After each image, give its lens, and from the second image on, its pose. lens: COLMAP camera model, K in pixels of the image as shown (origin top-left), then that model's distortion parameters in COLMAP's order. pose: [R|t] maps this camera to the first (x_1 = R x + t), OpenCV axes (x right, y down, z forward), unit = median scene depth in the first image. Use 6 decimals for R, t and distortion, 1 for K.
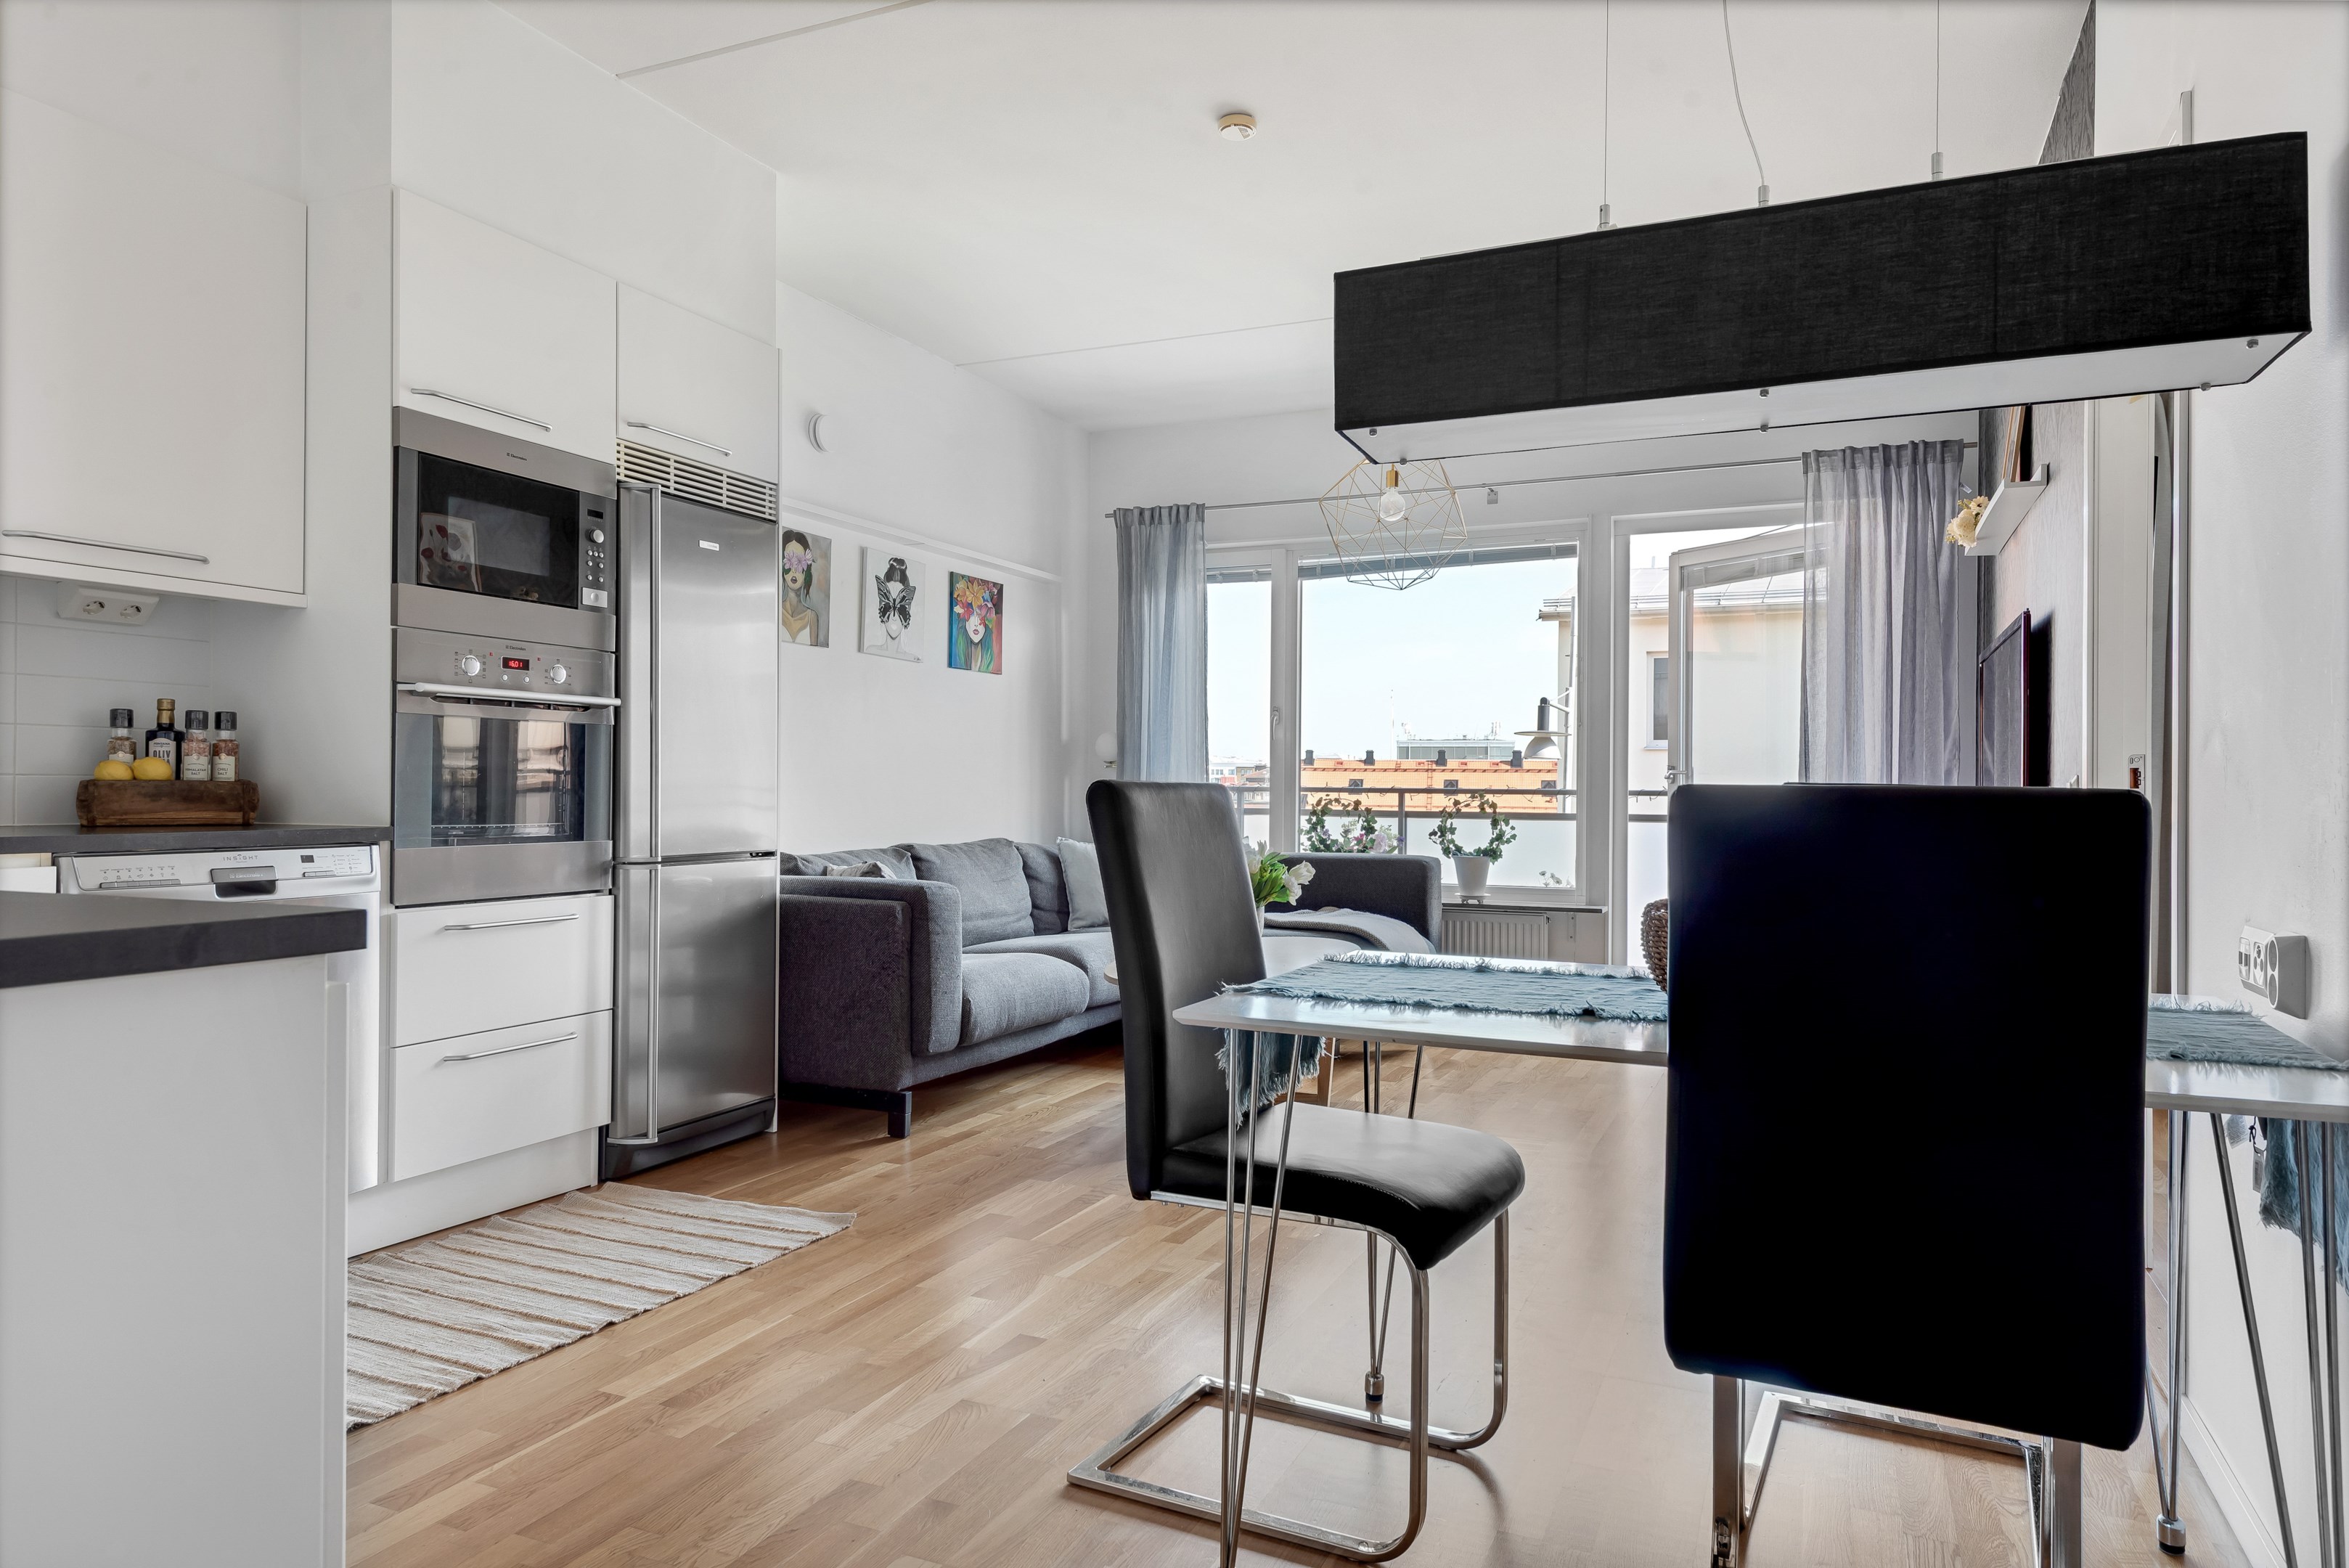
lens RADIAL K [[1371.7, 0, 1174.5], [0, 1371.7, 784.0], [0, 0, 1]] dist [0.043199, 0.000175]
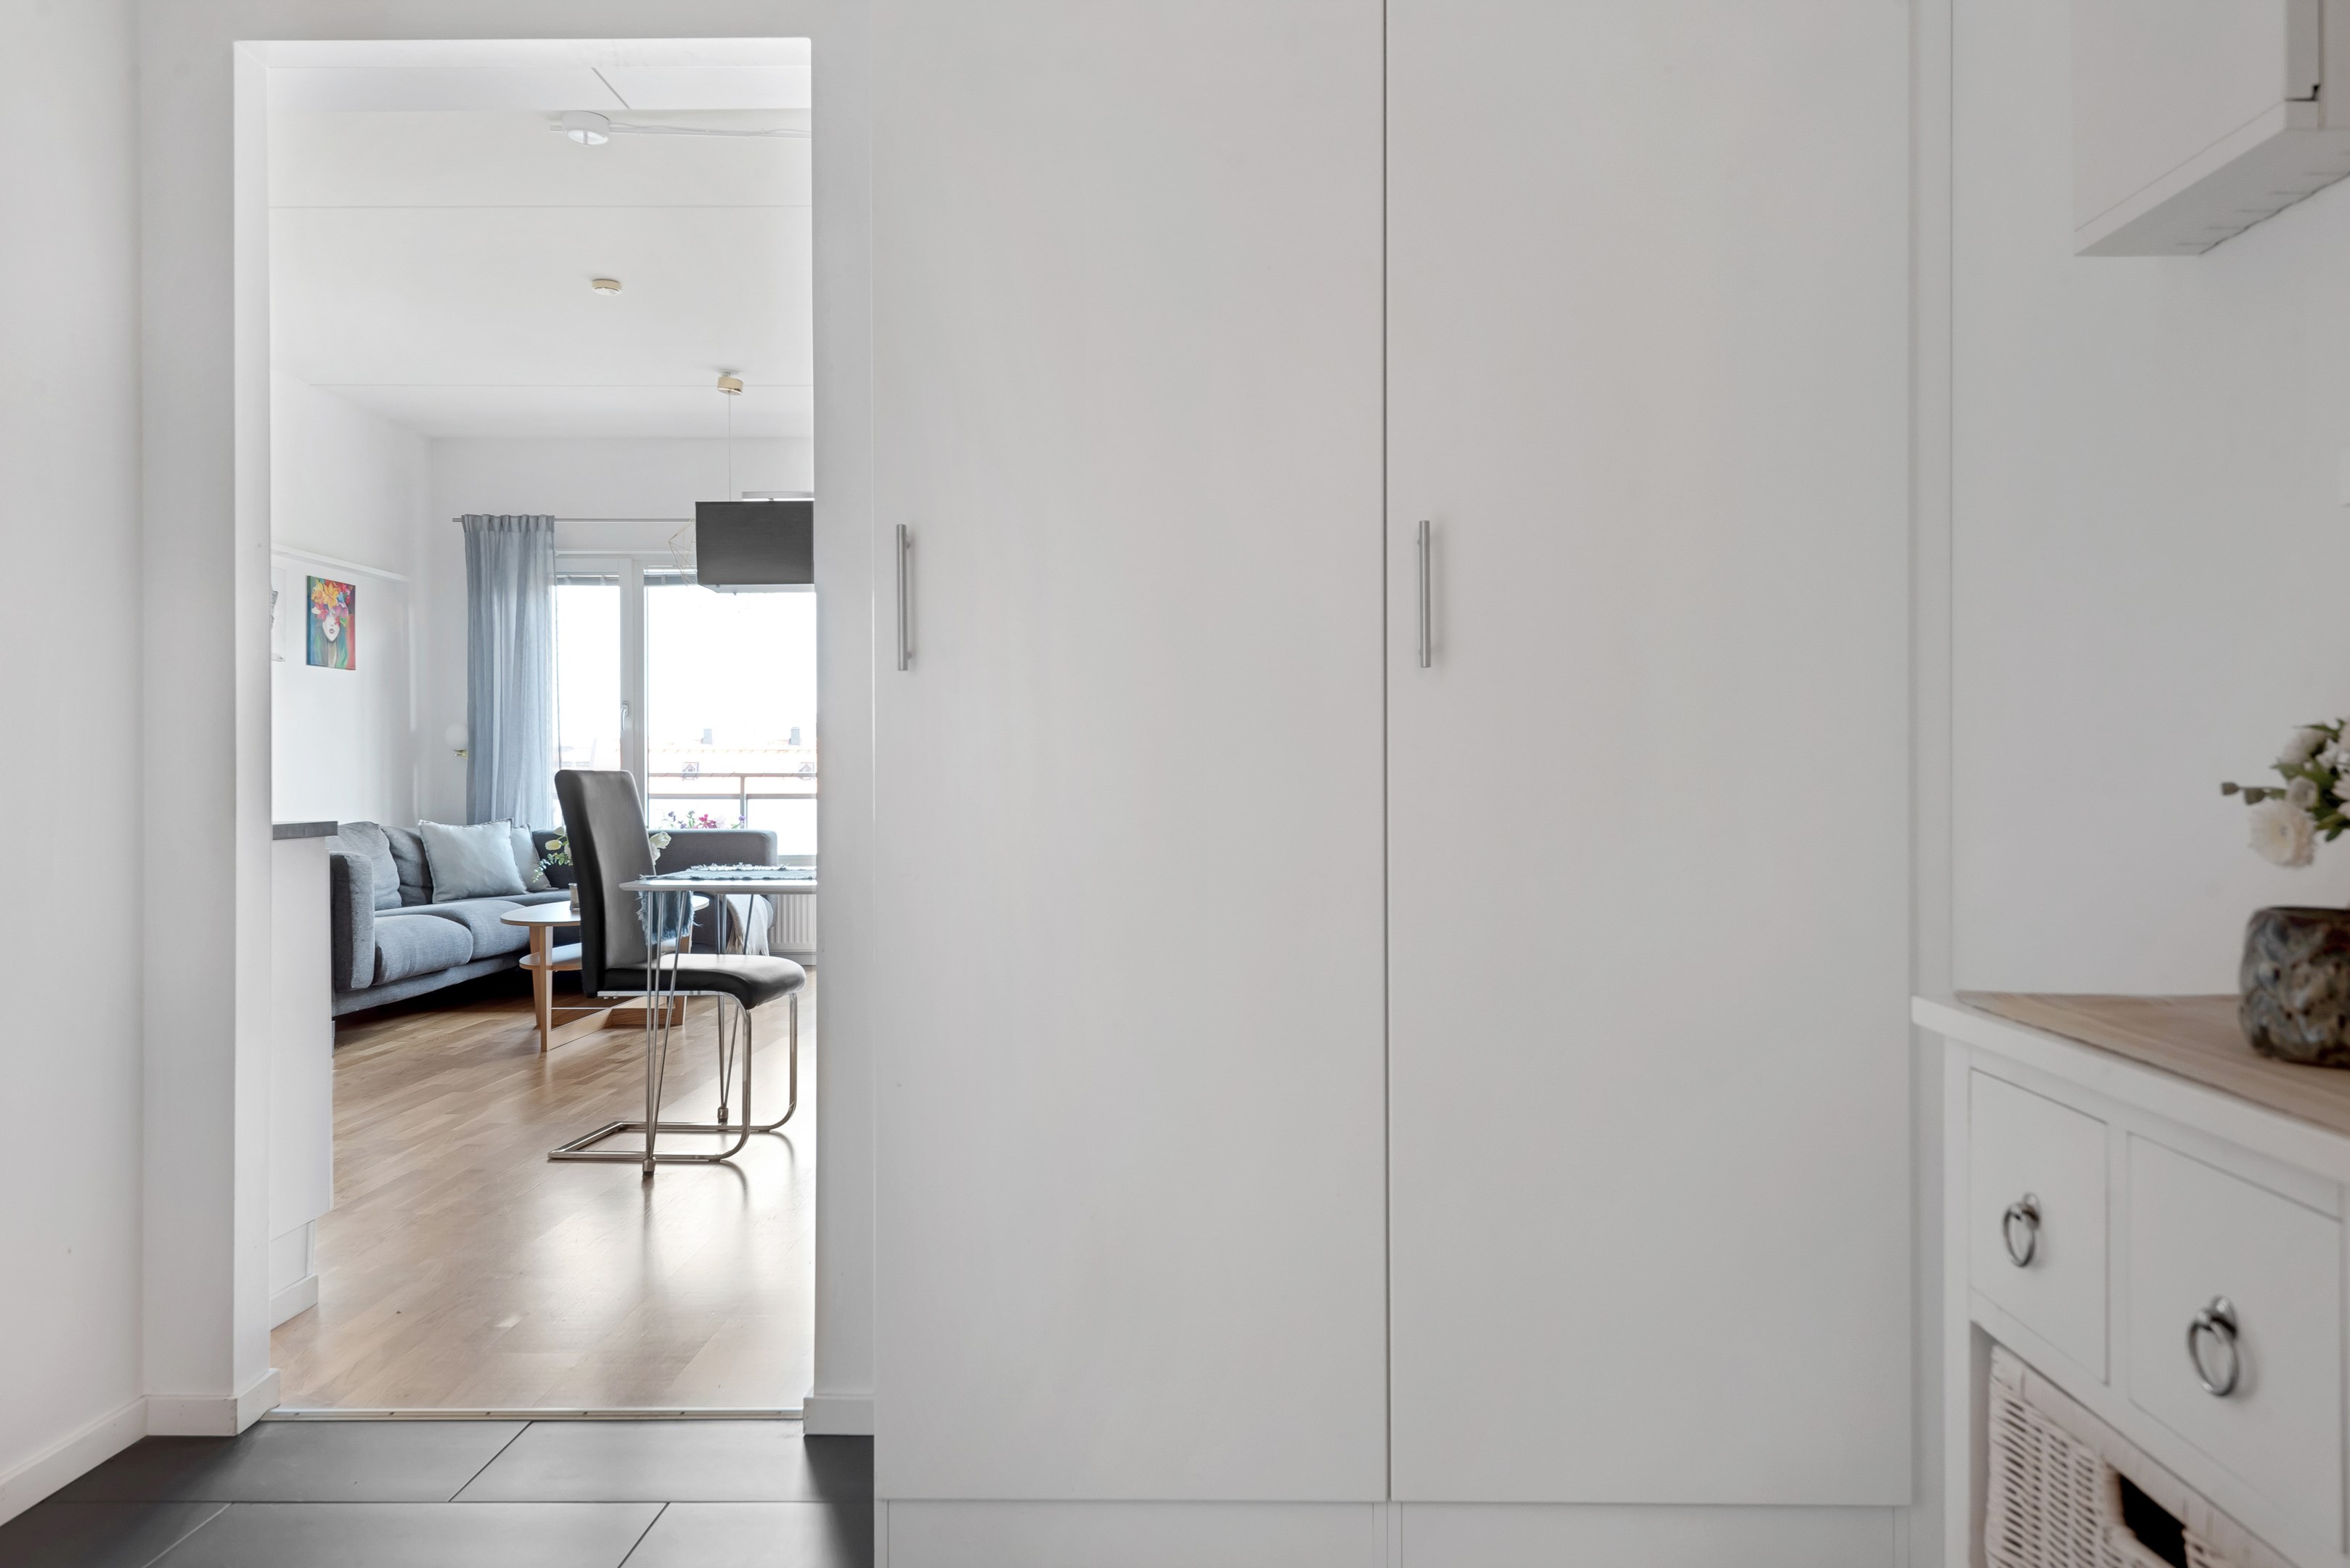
lens RADIAL K [[1616.4, 0, 1175.0], [0, 1616.4, 784.0], [0, 0, 1]] dist [0.059845, -0.000317]
pose [[0.912226, -0.008867, 0.409591, -0.071597], [0.004021, 0.999911, 0.012691, -0.004664], [-0.409667, -0.009930, 0.912181, -0.458189]]
